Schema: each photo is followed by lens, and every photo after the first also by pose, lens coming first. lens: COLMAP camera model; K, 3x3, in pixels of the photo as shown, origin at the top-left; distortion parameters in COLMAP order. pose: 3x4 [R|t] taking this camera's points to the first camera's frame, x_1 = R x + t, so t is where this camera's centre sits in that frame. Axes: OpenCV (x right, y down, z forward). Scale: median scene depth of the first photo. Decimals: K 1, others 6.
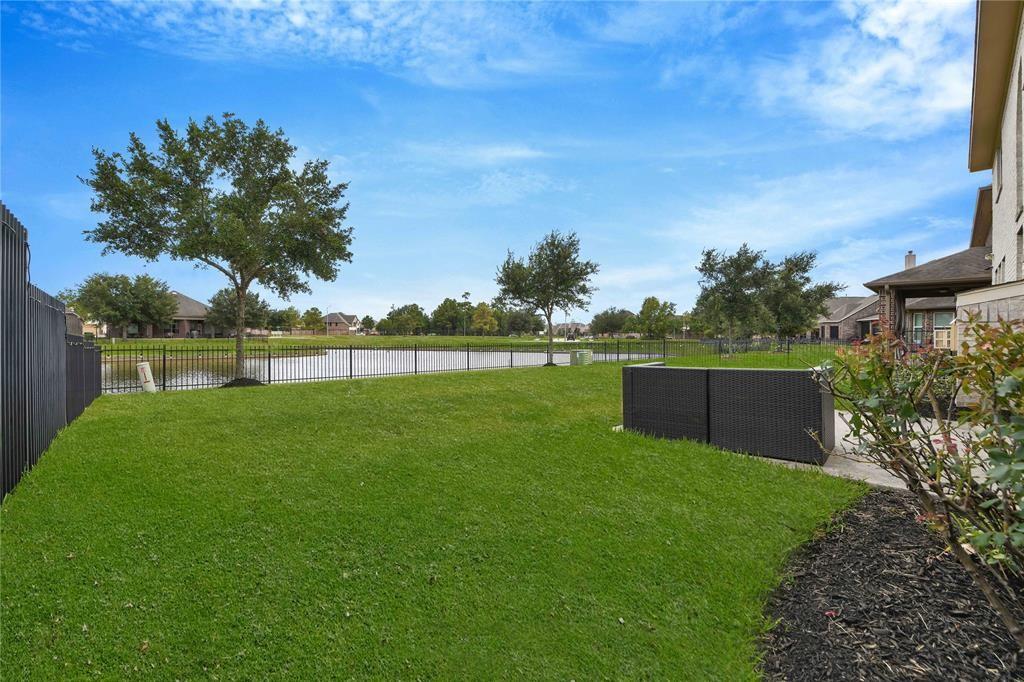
lens RADIAL K [[441.9, 0, 510.0], [0, 441.9, 342.6], [0, 0, 1]] dist [-0.018777, -0.001708]
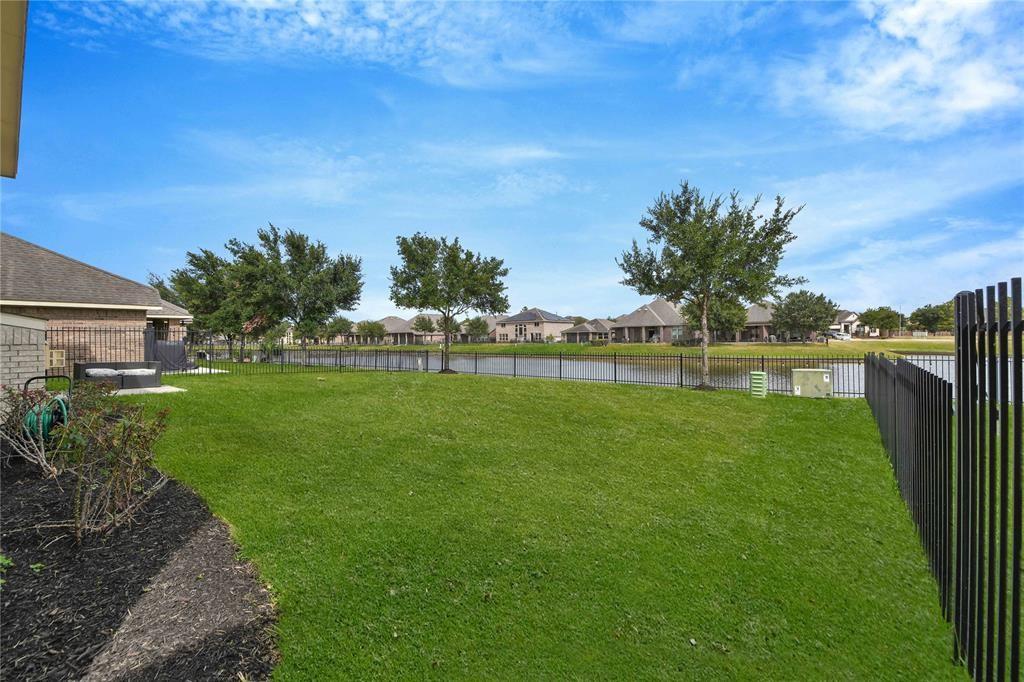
lens RADIAL K [[441.9, 0, 515.0], [0, 441.9, 343.0], [0, 0, 1]] dist [-0.018777, -0.001708]
pose [[0.999991, 0.000123, -0.004317, -0.114463], [-0.000153, 0.999976, -0.006927, 0.012897], [0.004316, 0.006928, 0.999967, 0.076179]]
